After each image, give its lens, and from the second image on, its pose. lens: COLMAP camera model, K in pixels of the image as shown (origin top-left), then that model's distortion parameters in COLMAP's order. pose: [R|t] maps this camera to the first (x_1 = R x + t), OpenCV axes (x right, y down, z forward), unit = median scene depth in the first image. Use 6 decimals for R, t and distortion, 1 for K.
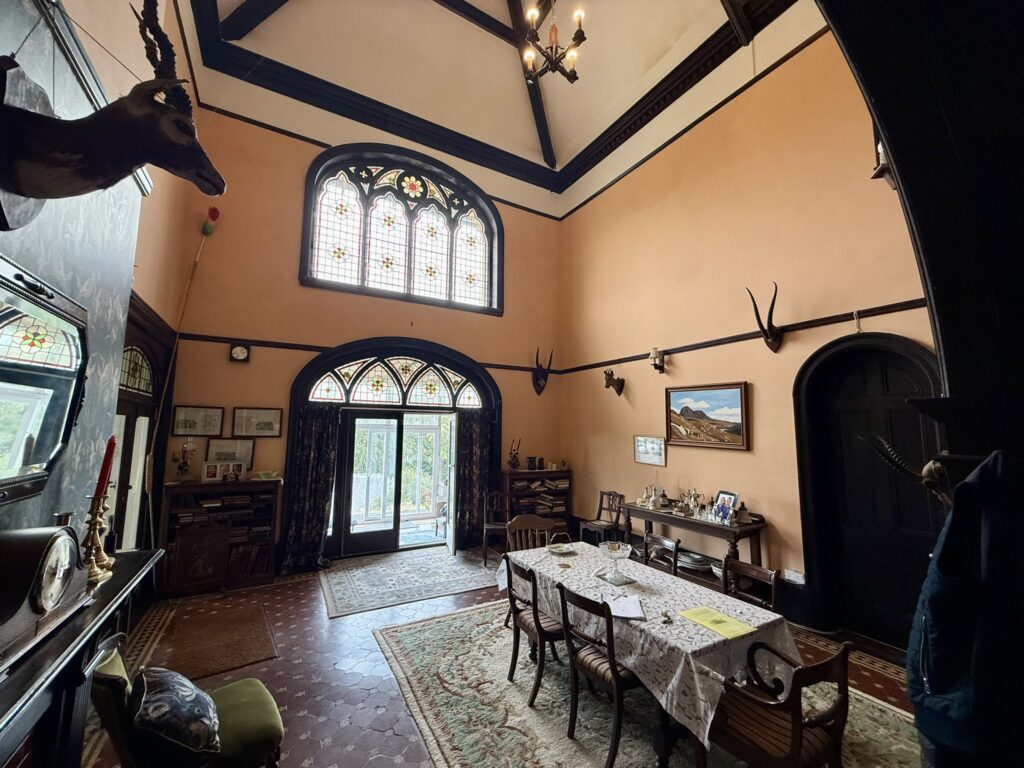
lens RADIAL K [[411.3, 0, 509.4], [0, 411.3, 384.0], [0, 0, 1]] dist [0.000730, 0.000288]
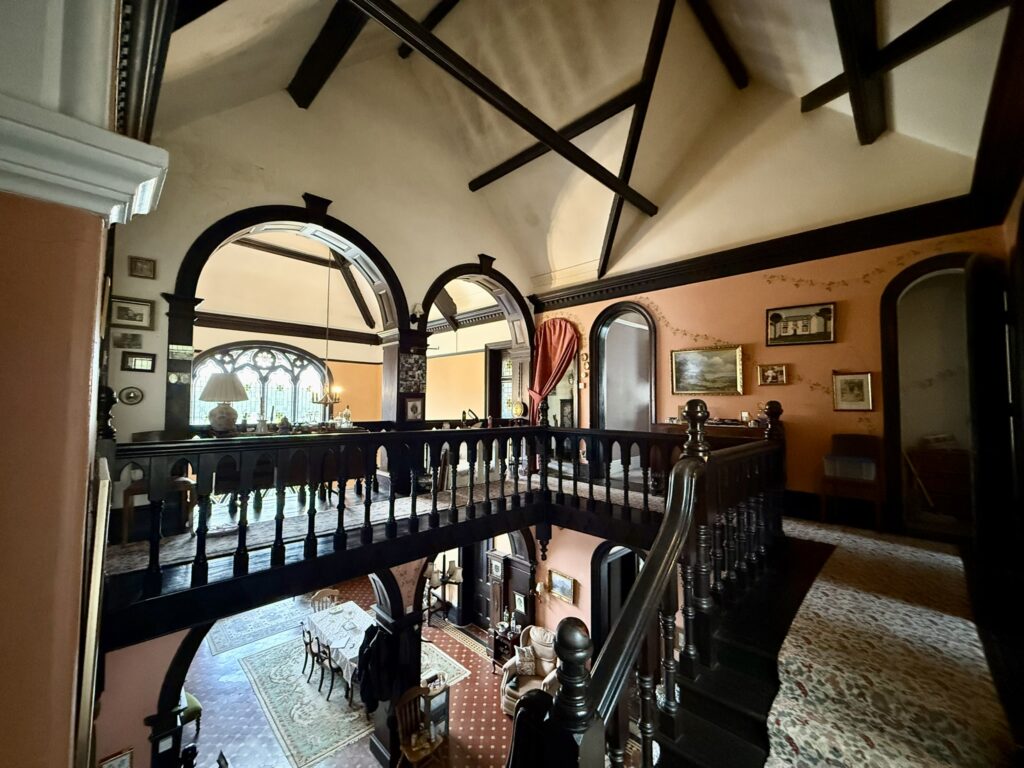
lens RADIAL K [[411.3, 0, 509.4], [0, 411.3, 384.0], [0, 0, 1]] dist [0.000730, 0.000288]
pose [[0.966343, 0.006308, 0.257180, 0.298928], [-0.023738, 0.997621, 0.064726, -0.637410], [-0.256160, -0.068652, 0.964193, -0.838199]]
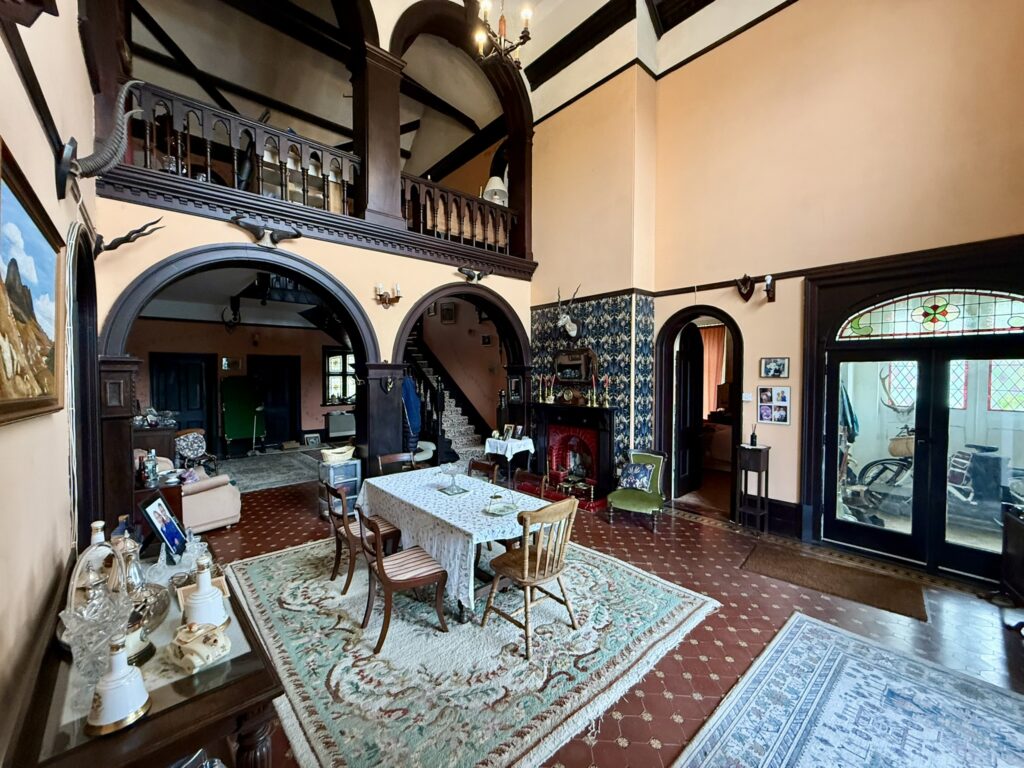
lens RADIAL K [[411.3, 0, 509.4], [0, 411.3, 384.0], [0, 0, 1]] dist [0.000730, 0.000288]
pose [[-0.980728, -0.005742, -0.195292, 0.185718], [0.011199, 0.996272, -0.085535, 0.145200], [0.195055, -0.086074, -0.977008, 1.246004]]
